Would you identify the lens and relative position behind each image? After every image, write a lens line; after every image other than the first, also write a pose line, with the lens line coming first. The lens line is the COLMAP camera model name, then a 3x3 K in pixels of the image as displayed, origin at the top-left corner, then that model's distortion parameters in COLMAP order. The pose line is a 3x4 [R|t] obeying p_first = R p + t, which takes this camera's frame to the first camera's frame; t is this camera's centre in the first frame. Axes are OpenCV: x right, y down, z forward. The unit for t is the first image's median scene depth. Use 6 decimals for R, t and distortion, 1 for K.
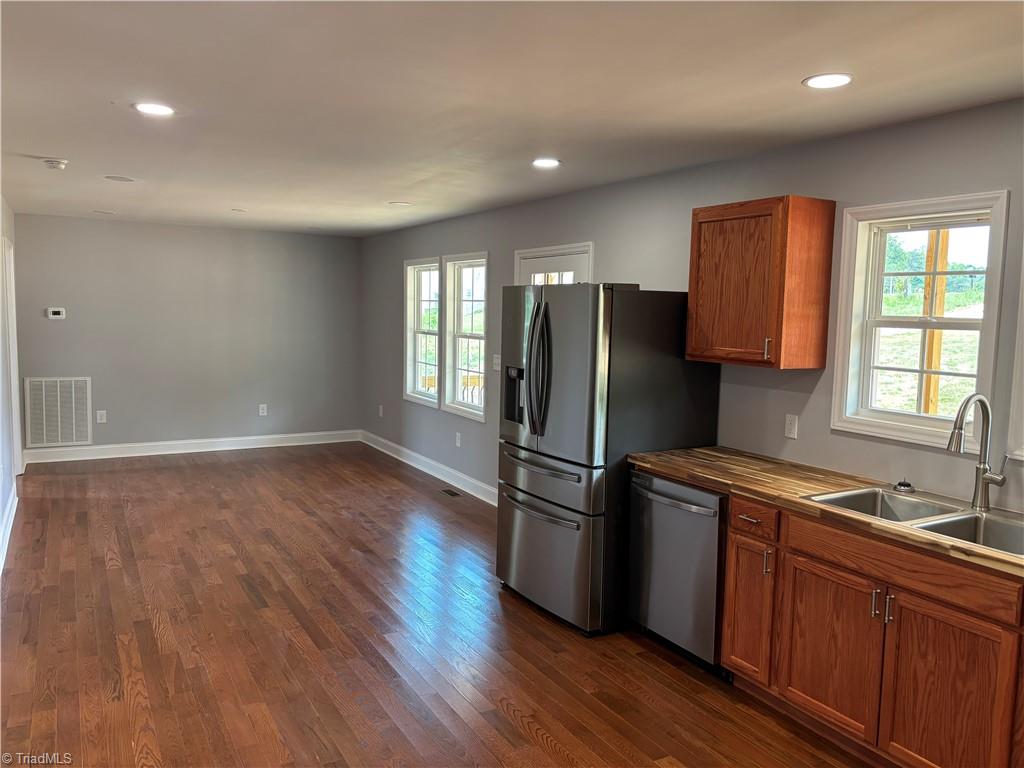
lens RADIAL K [[775.4, 0, 512.0], [0, 775.4, 384.0], [0, 0, 1]] dist [0.041447, -0.000541]
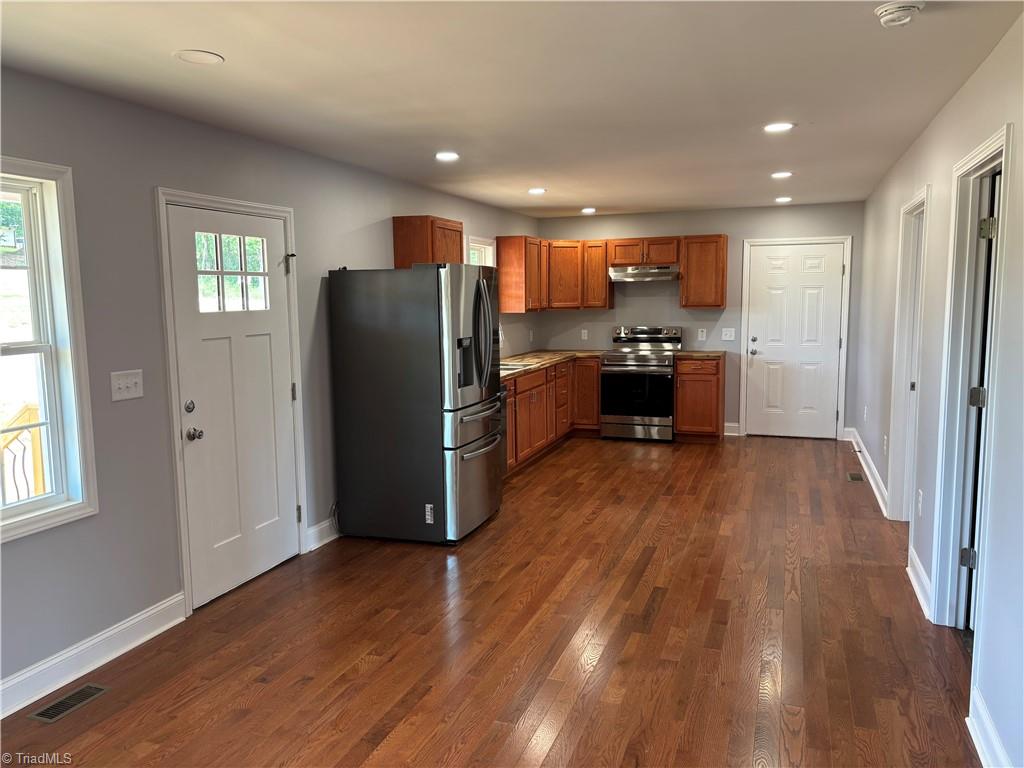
lens RADIAL K [[775.4, 0, 512.0], [0, 775.4, 384.0], [0, 0, 1]] dist [0.041447, -0.000541]
pose [[-0.651946, -0.095979, 0.752167, -1.170988], [0.078111, 0.978179, 0.192523, -0.217474], [-0.754232, 0.184267, -0.630222, 2.201584]]
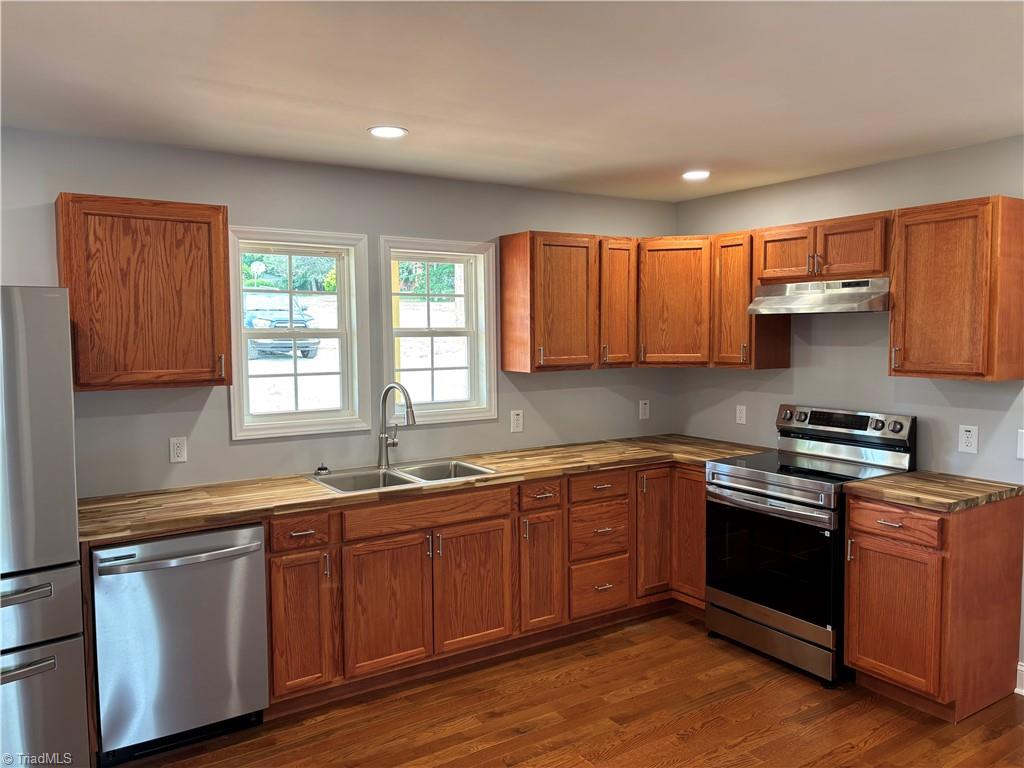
lens RADIAL K [[789.0, 0, 512.8], [0, 789.0, 375.4], [0, 0, 1]] dist [0.003577, 0.000719]
pose [[-0.065058, -0.078876, 0.994759, -0.674902], [0.106234, 0.990659, 0.085499, -0.080997], [-0.992211, 0.111239, -0.056071, 0.739297]]
